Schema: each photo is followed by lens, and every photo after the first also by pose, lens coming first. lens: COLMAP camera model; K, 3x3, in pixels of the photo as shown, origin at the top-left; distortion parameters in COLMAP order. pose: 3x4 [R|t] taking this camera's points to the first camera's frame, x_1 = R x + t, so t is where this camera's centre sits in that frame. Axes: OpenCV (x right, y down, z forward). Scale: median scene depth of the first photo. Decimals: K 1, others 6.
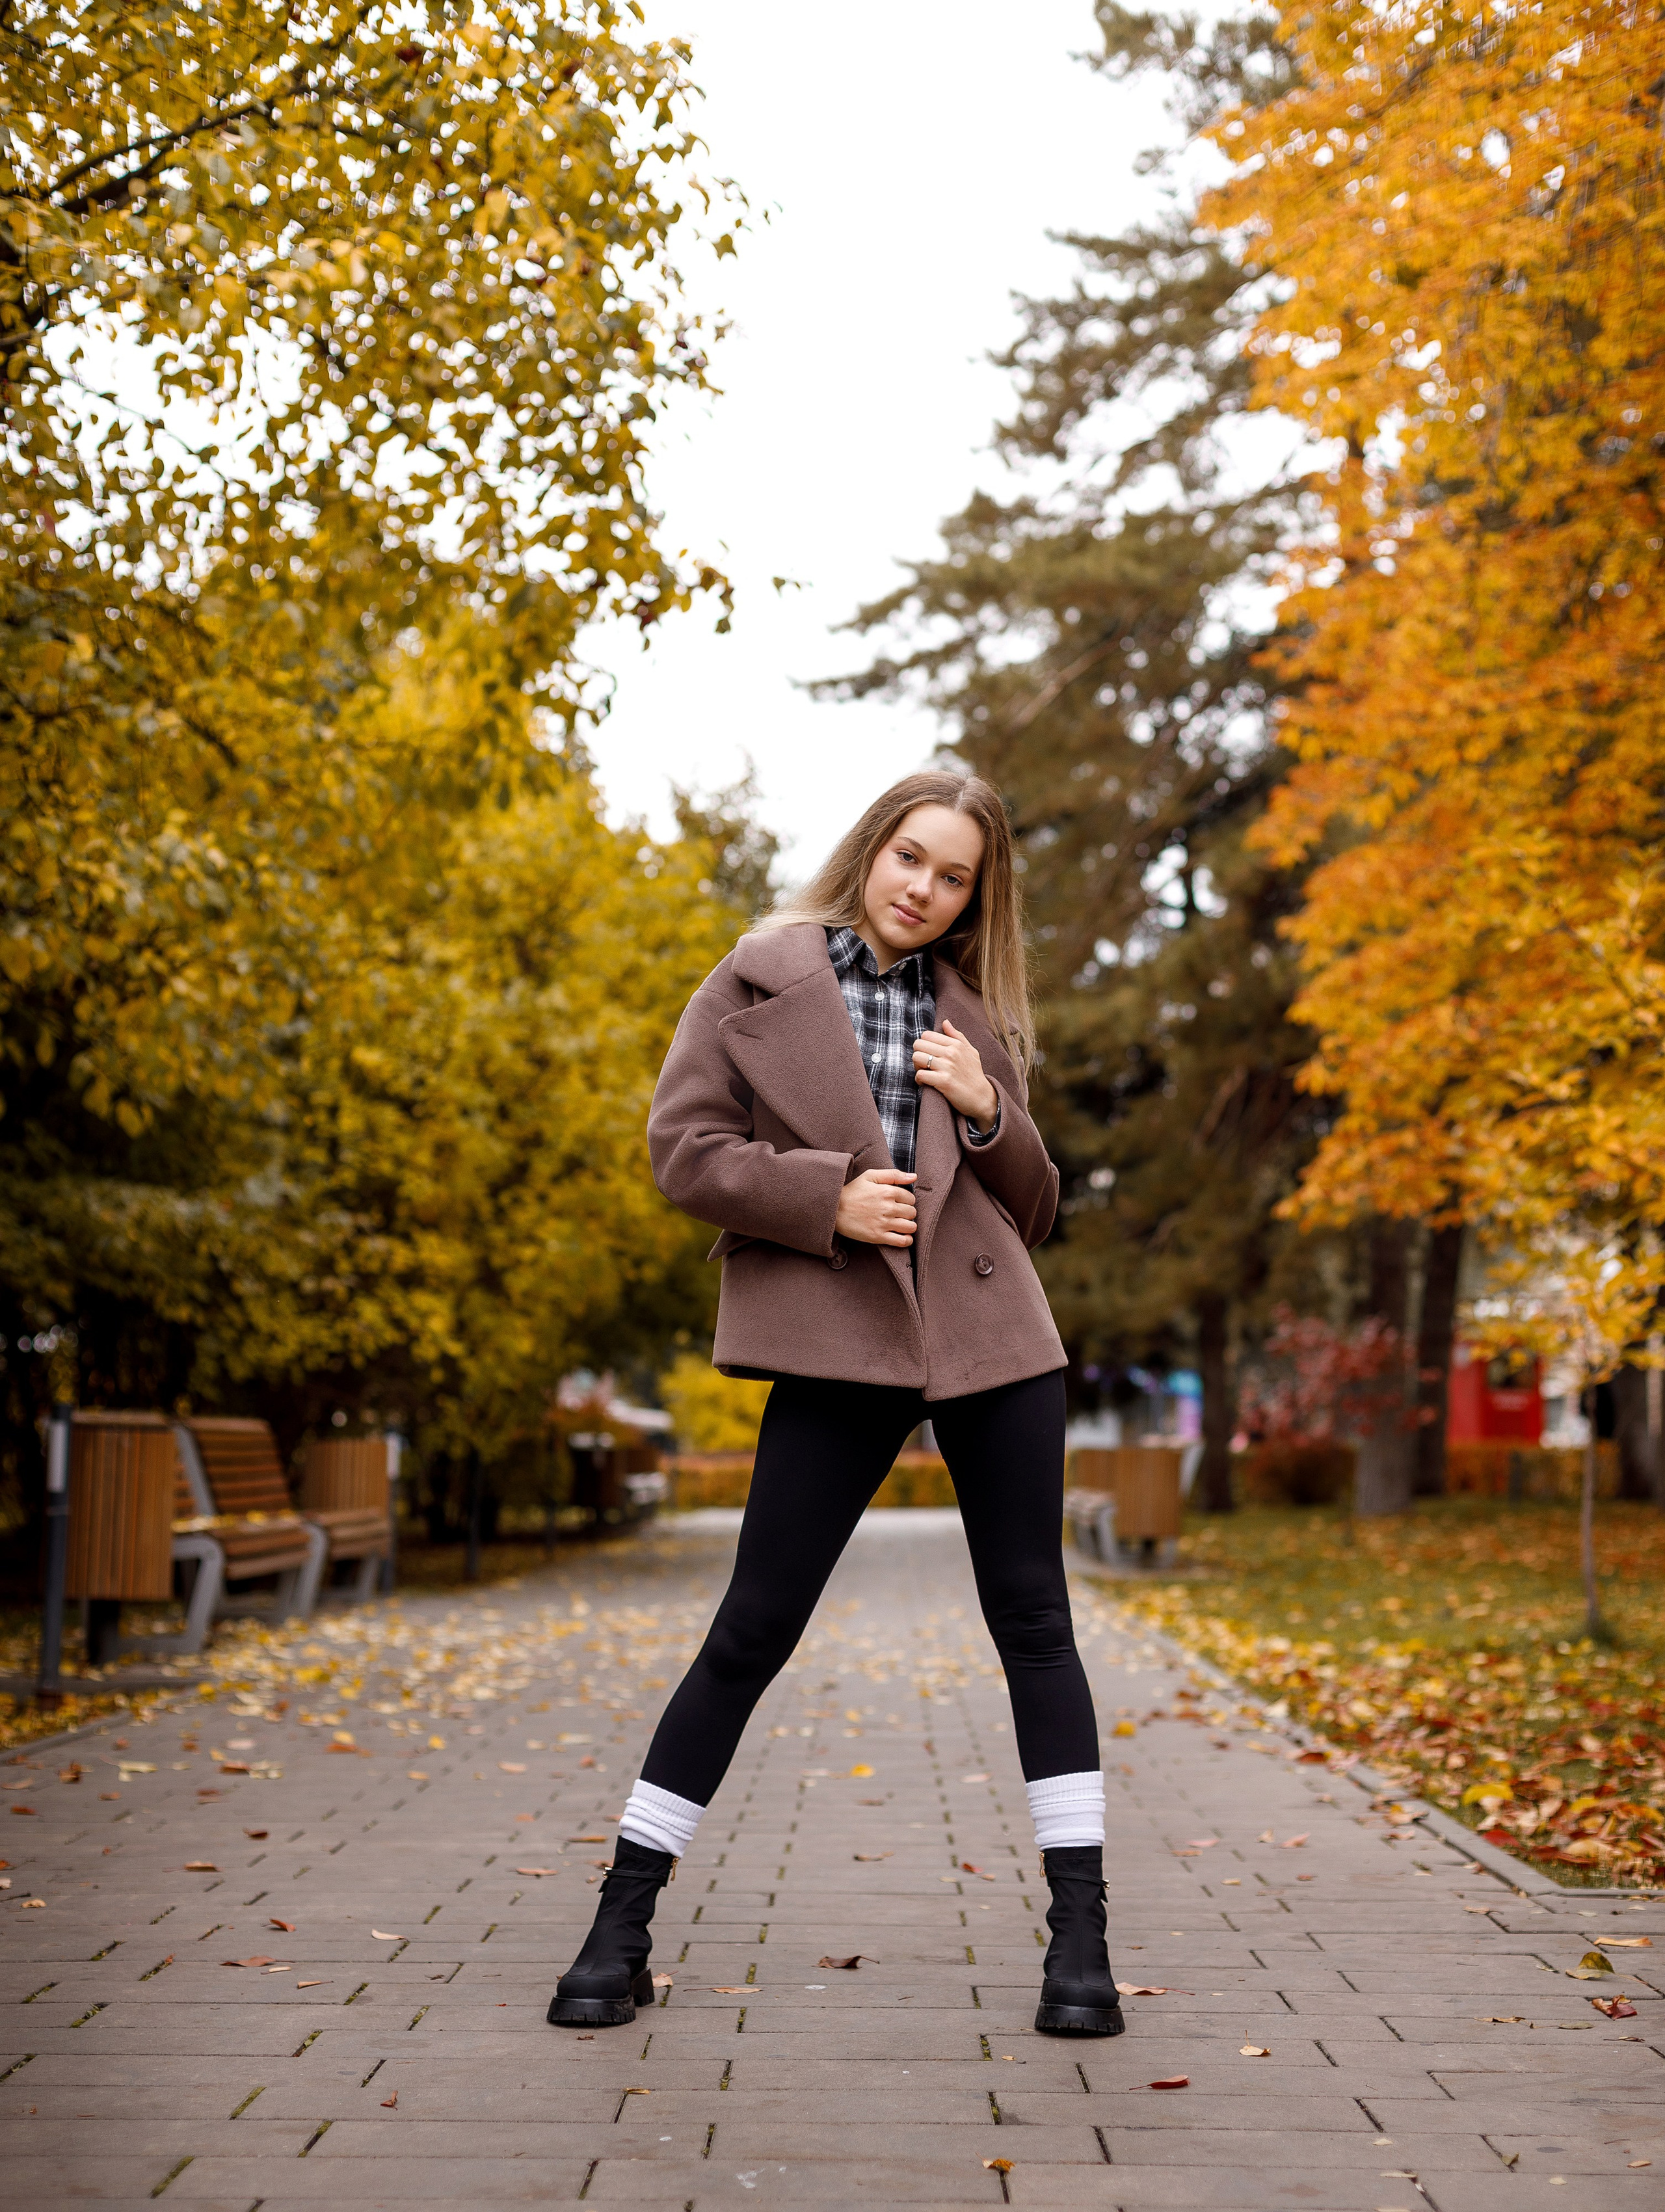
lens RADIAL K [[3621.2, 0, 832.5], [0, 3621.2, 1106.0], [0, 0, 1]] dist [0.192254, -0.464507]
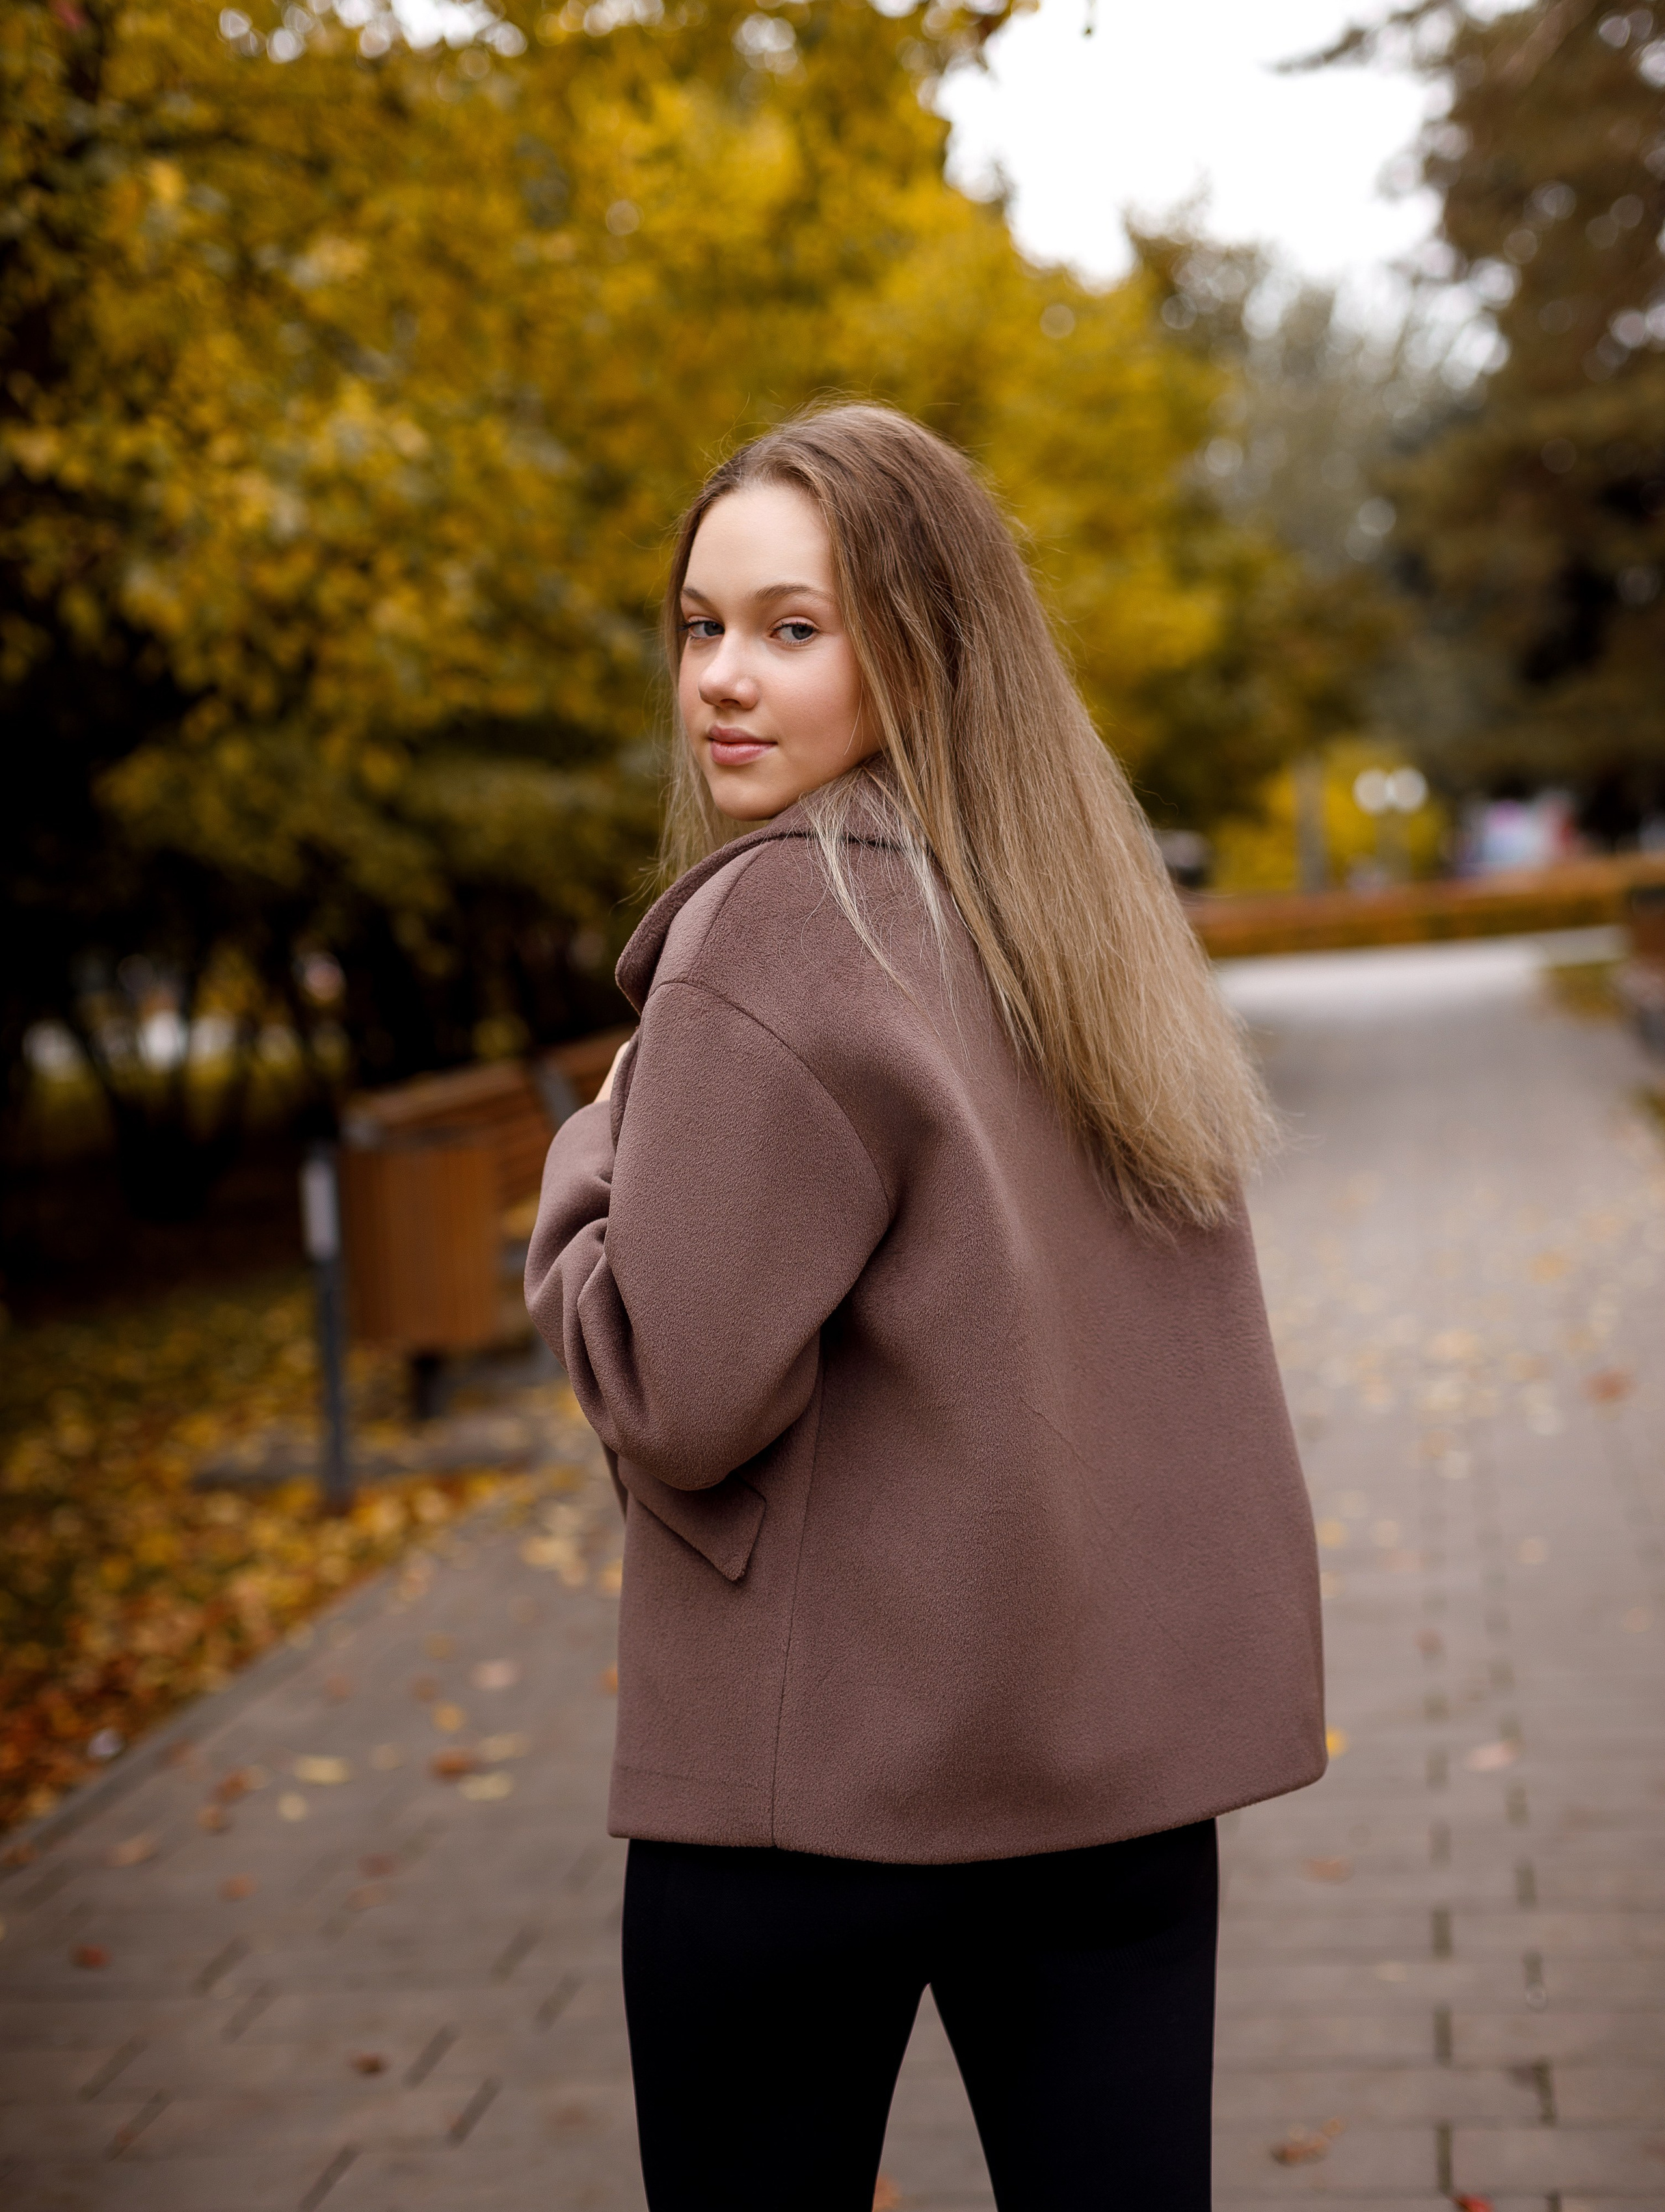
lens RADIAL K [[3621.2, 0, 832.5], [0, 3621.2, 1106.0], [0, 0, 1]] dist [0.192254, -0.464507]
pose [[0.986016, -0.067287, -0.152461, 0.012199], [0.090758, 0.984106, 0.152638, -0.021488], [0.139767, -0.164341, 0.976451, 0.133673]]
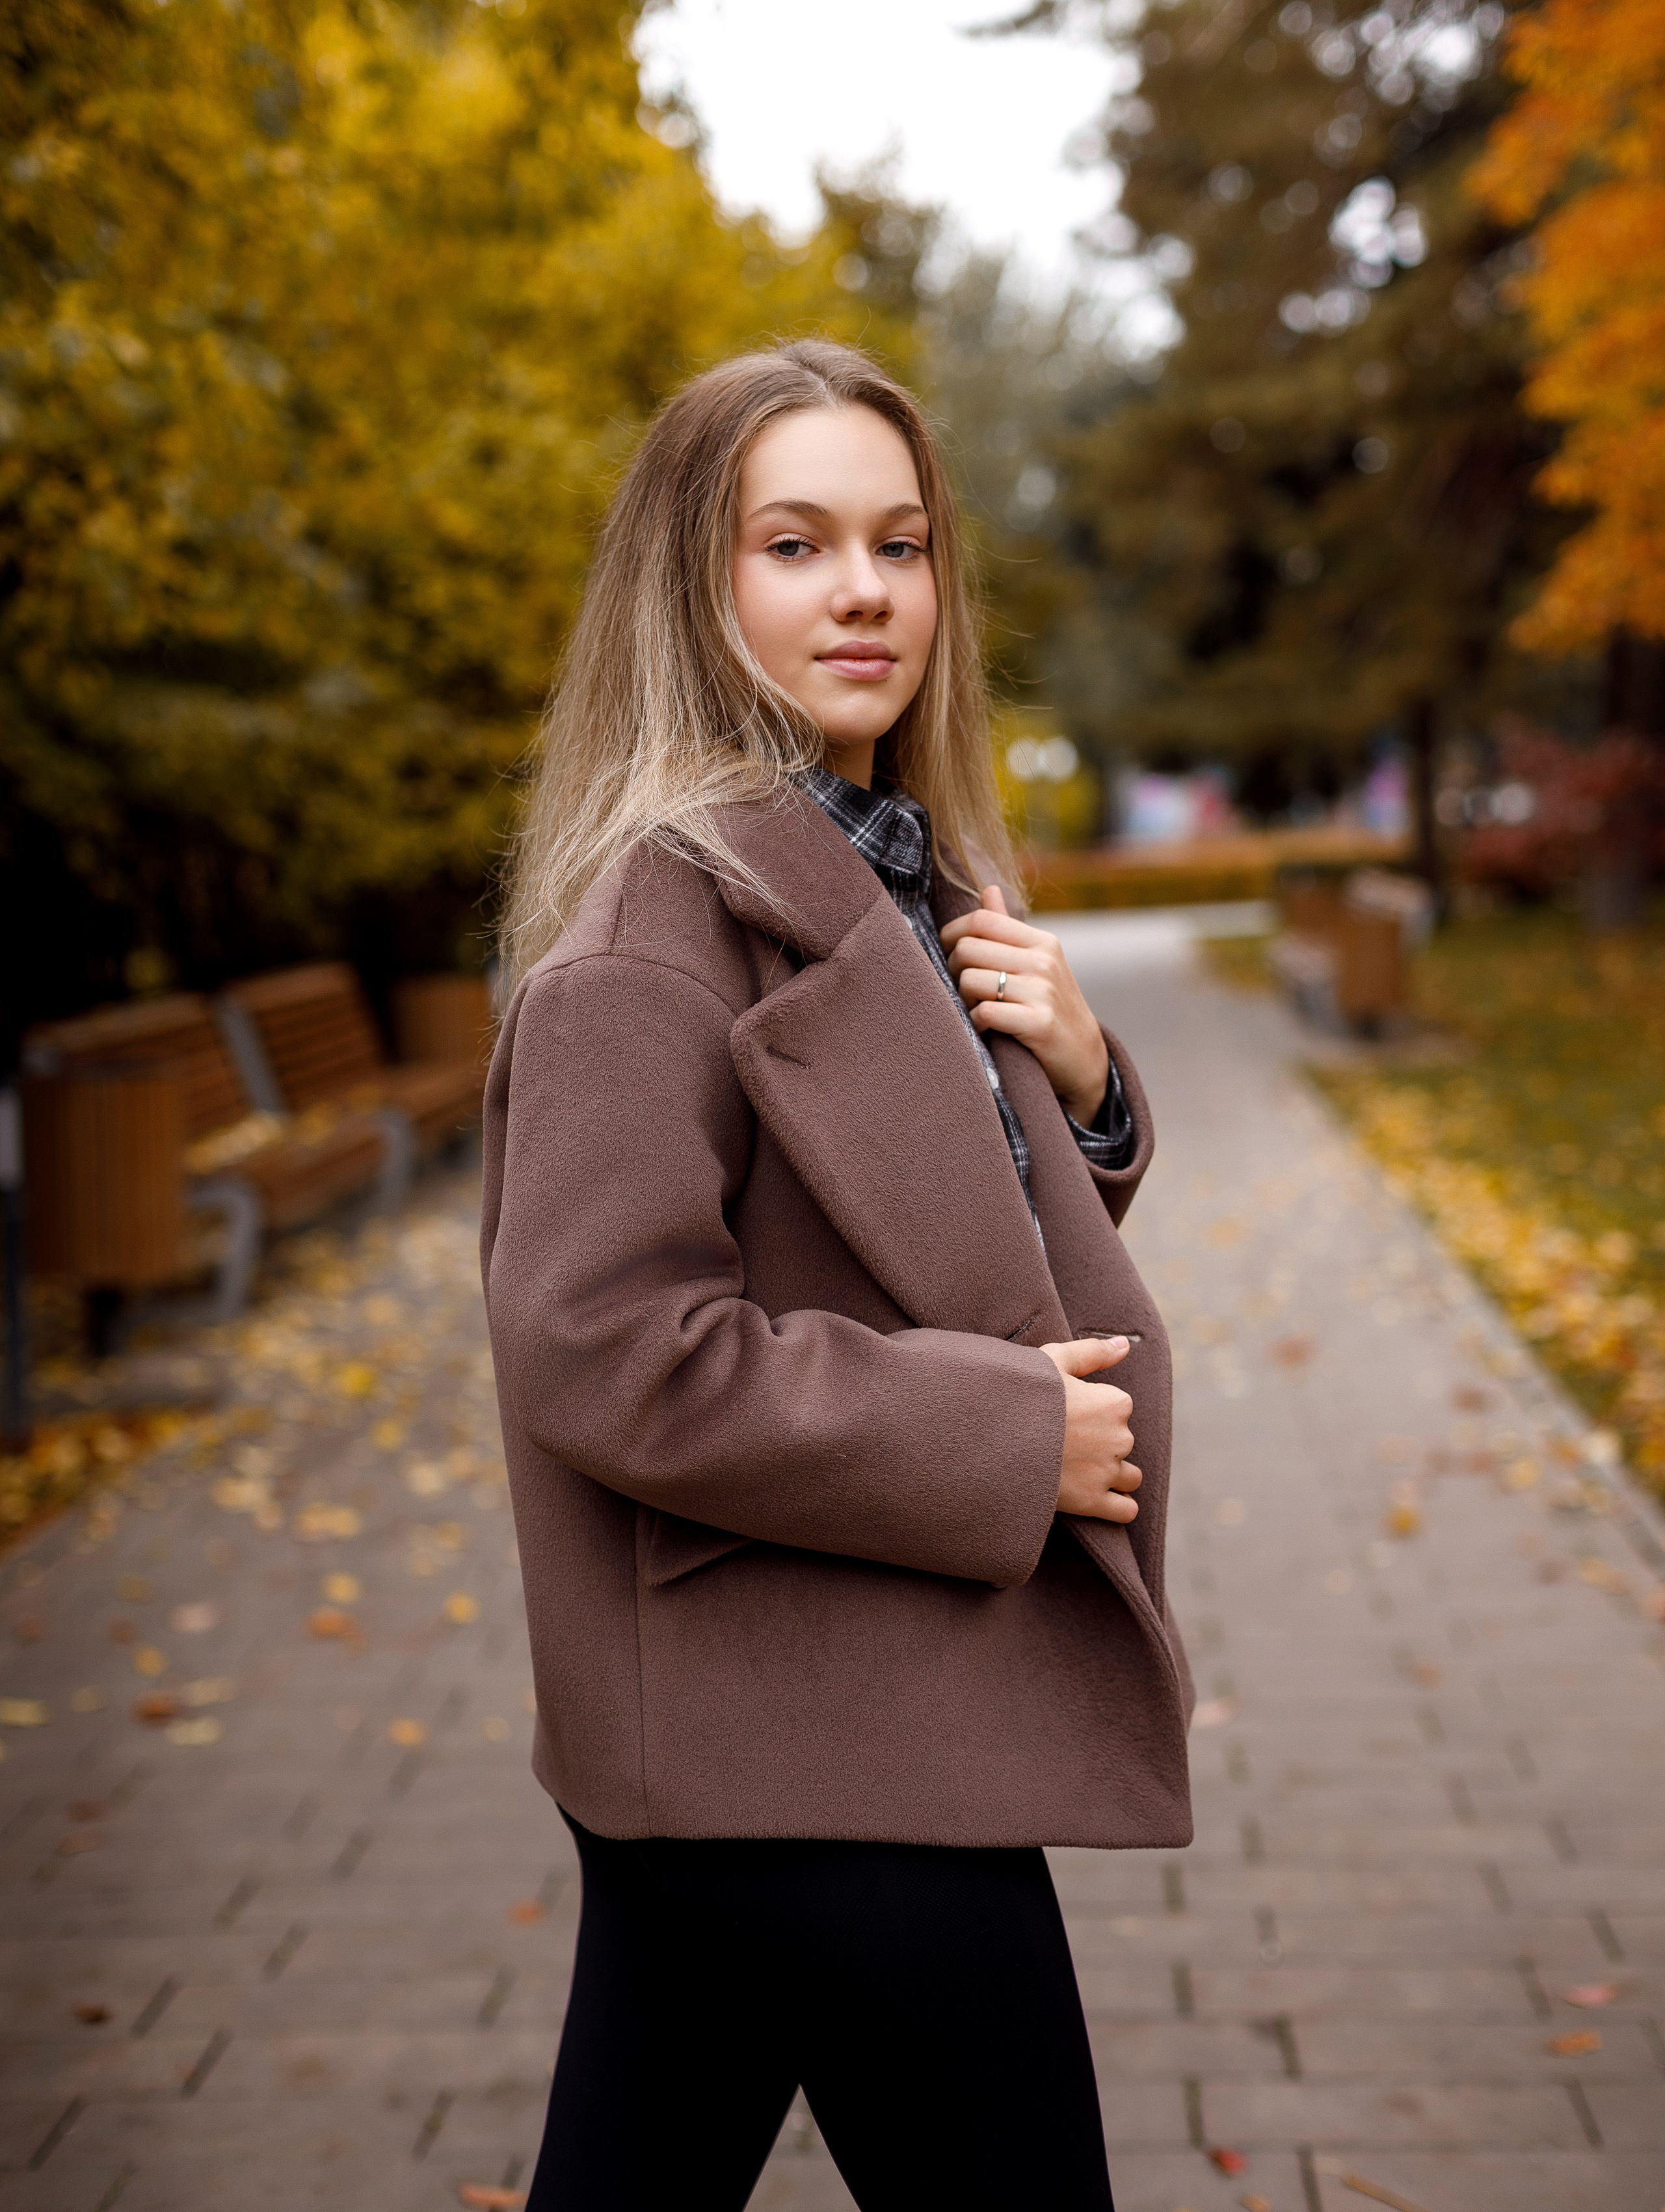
lens RADIAL K [[3621.2, 0, 832.5], [0, 3621.2, 1106.0], [0, 0, 1]] dist [0.192254, -0.464507]
pose [[0.998076, -0.032632, -0.052711, 0.002111], [0.041271, 0.984204, 0.172160, -0.021279], [0.046261, -0.174004, 0.983658, 0.135318]]
